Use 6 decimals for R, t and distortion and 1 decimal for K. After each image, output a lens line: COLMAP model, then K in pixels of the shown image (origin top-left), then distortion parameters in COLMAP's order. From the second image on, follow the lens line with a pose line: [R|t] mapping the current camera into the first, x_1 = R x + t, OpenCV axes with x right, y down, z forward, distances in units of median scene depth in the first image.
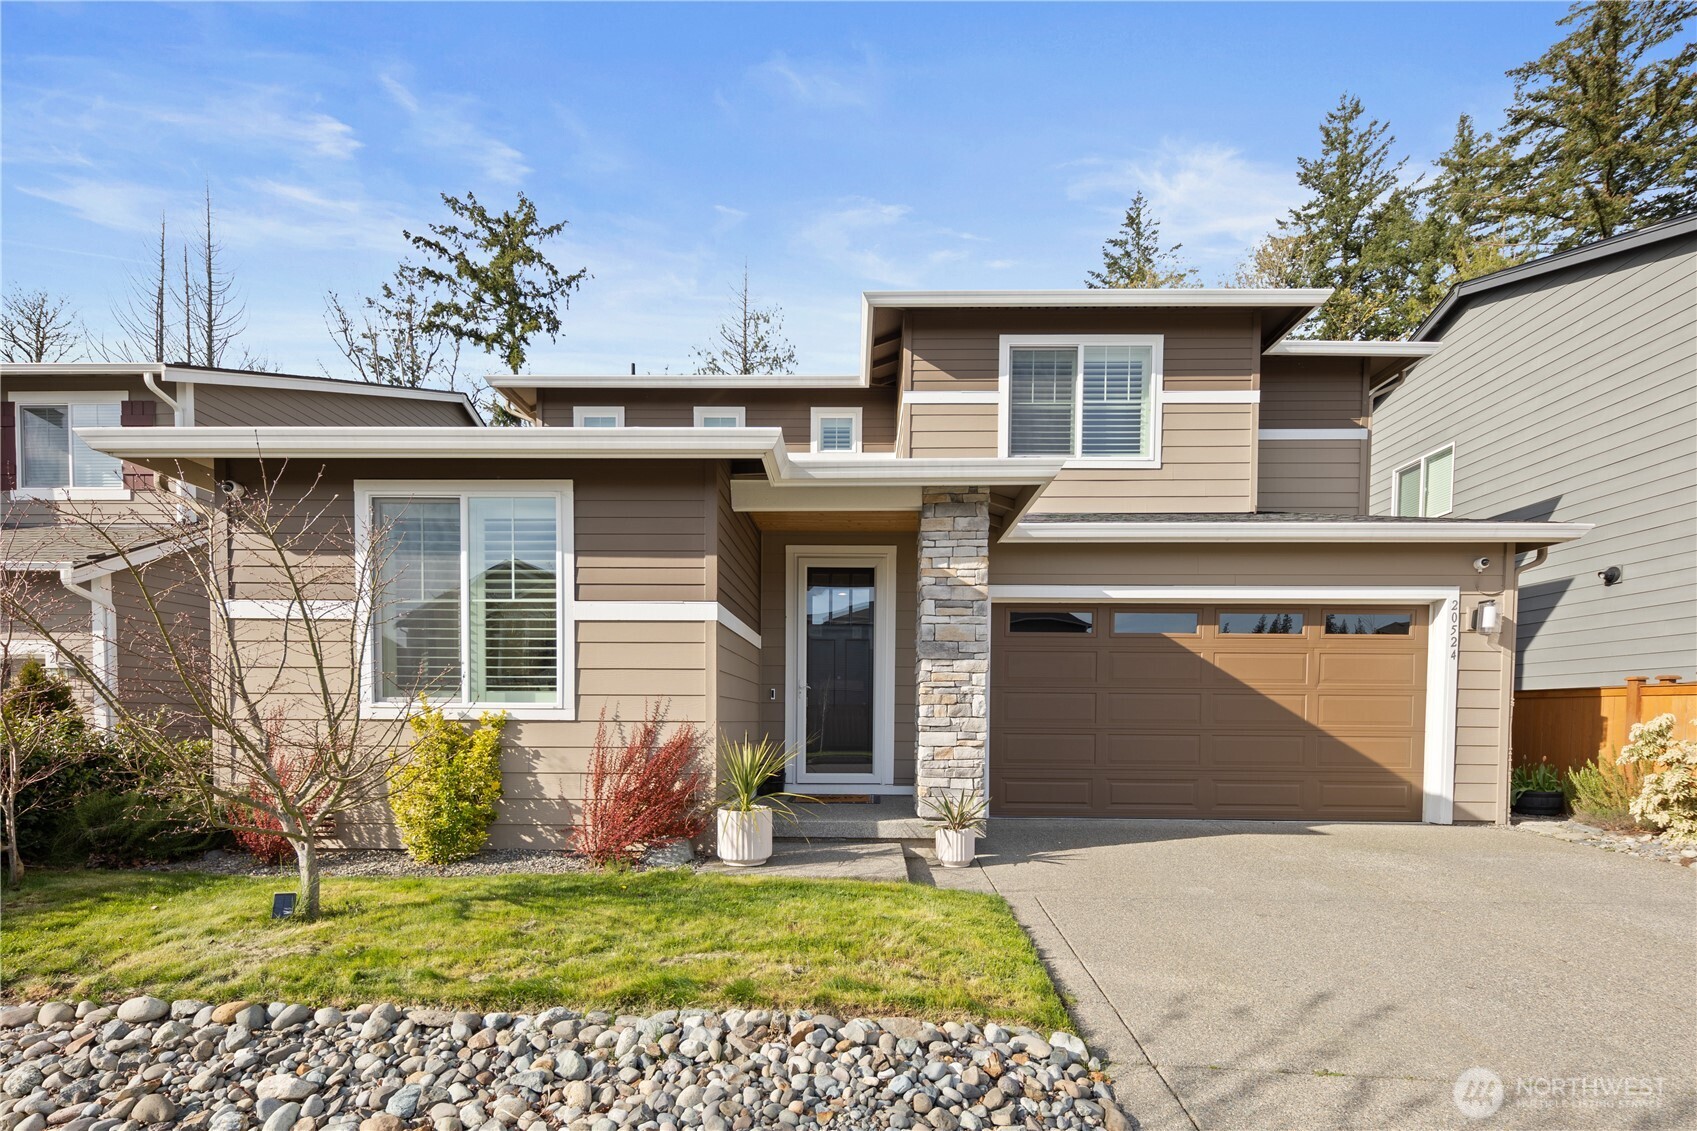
lens RADIAL K [[738.3, 0, 852.4], [0, 738.3, 752.9], [0, 0, 1]] dist [-0.000817, -0.000618]
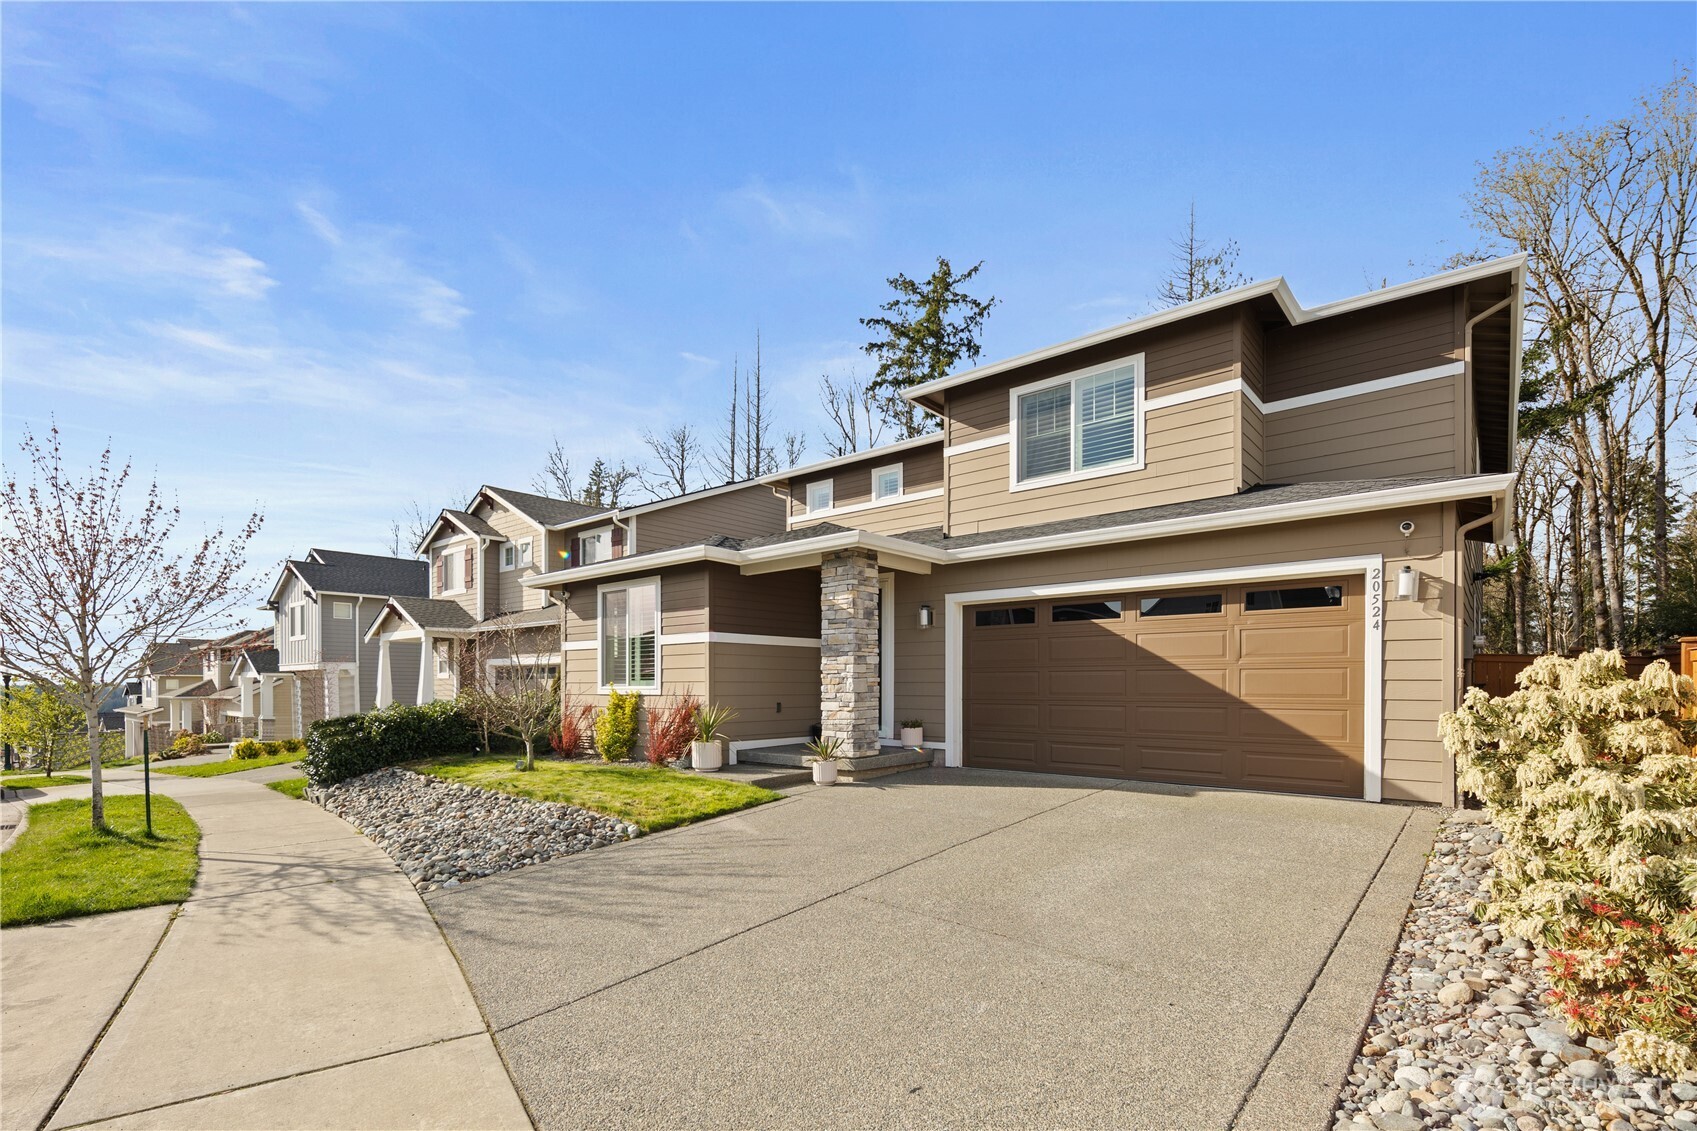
lens RADIAL K [[753.1, 0, 848.3], [0, 753.1, 698.6], [0, 0, 1]] dist [0.000235, -0.000167]
pose [[0.783731, 0.003774, -0.621089, 0.786912], [-0.021977, 0.999524, -0.021659, -0.000835], [0.620711, 0.030625, 0.783441, -0.169390]]
